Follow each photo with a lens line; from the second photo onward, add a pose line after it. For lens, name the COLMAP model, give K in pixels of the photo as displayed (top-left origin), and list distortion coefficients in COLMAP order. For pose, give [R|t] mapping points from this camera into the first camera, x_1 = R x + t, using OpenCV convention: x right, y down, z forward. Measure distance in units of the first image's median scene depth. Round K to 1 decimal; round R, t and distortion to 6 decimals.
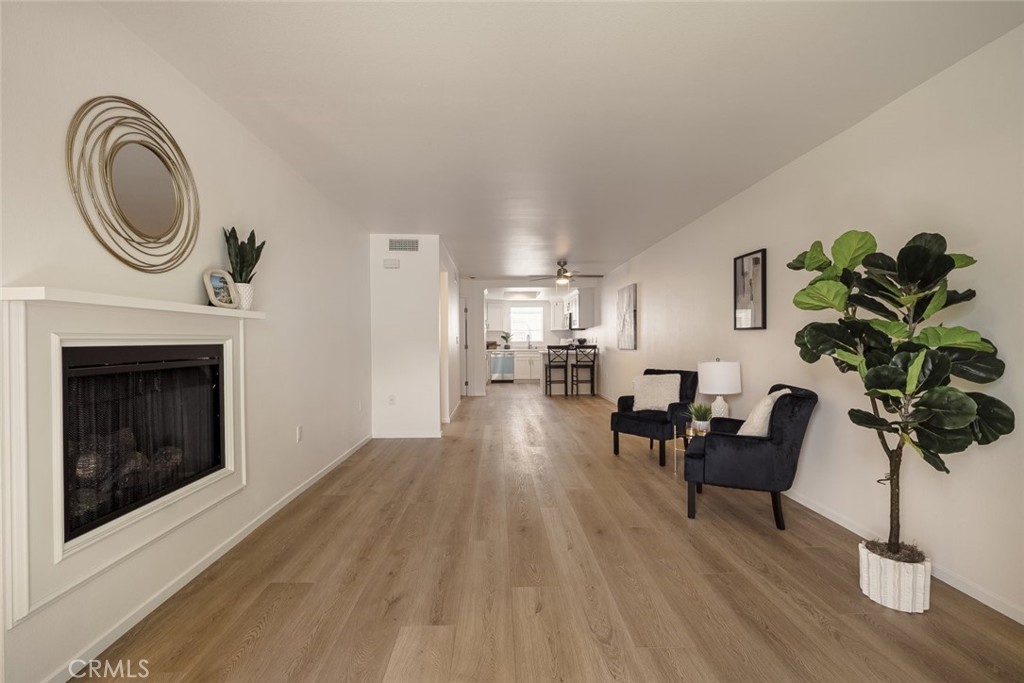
lens RADIAL K [[401.5, 0, 513.1], [0, 401.5, 338.9], [0, 0, 1]] dist [-0.000945, -0.000024]
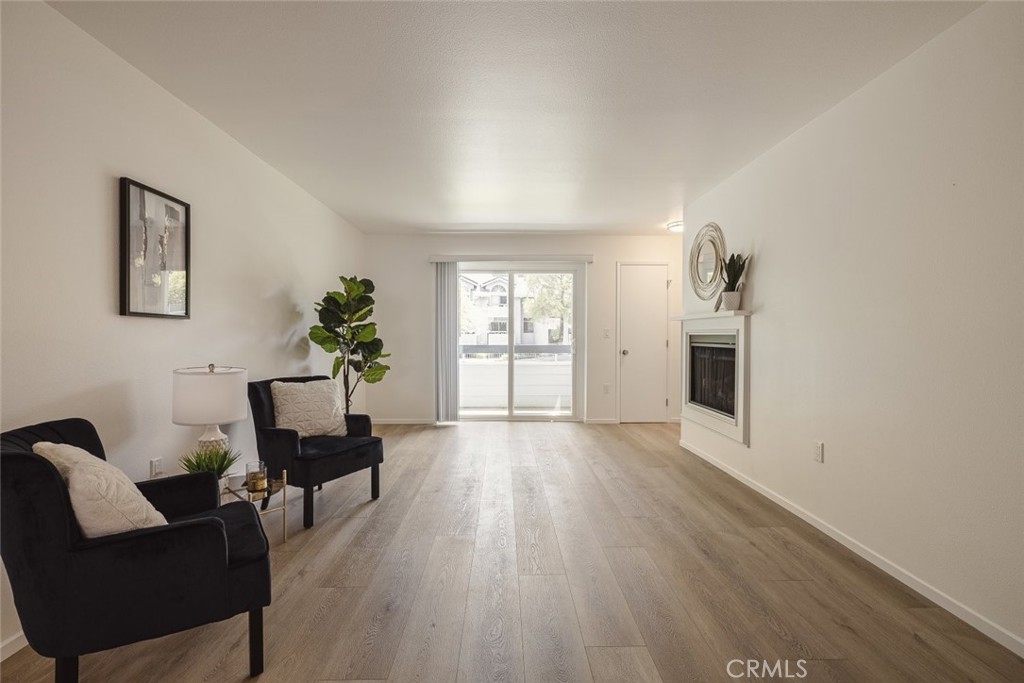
lens RADIAL K [[401.5, 0, 513.1], [0, 401.5, 338.9], [0, 0, 1]] dist [-0.000945, -0.000024]
pose [[-0.999720, 0.003369, 0.023436, 0.043570], [0.003452, 0.999988, 0.003497, 0.010733], [-0.023424, 0.003577, -0.999719, 1.807041]]
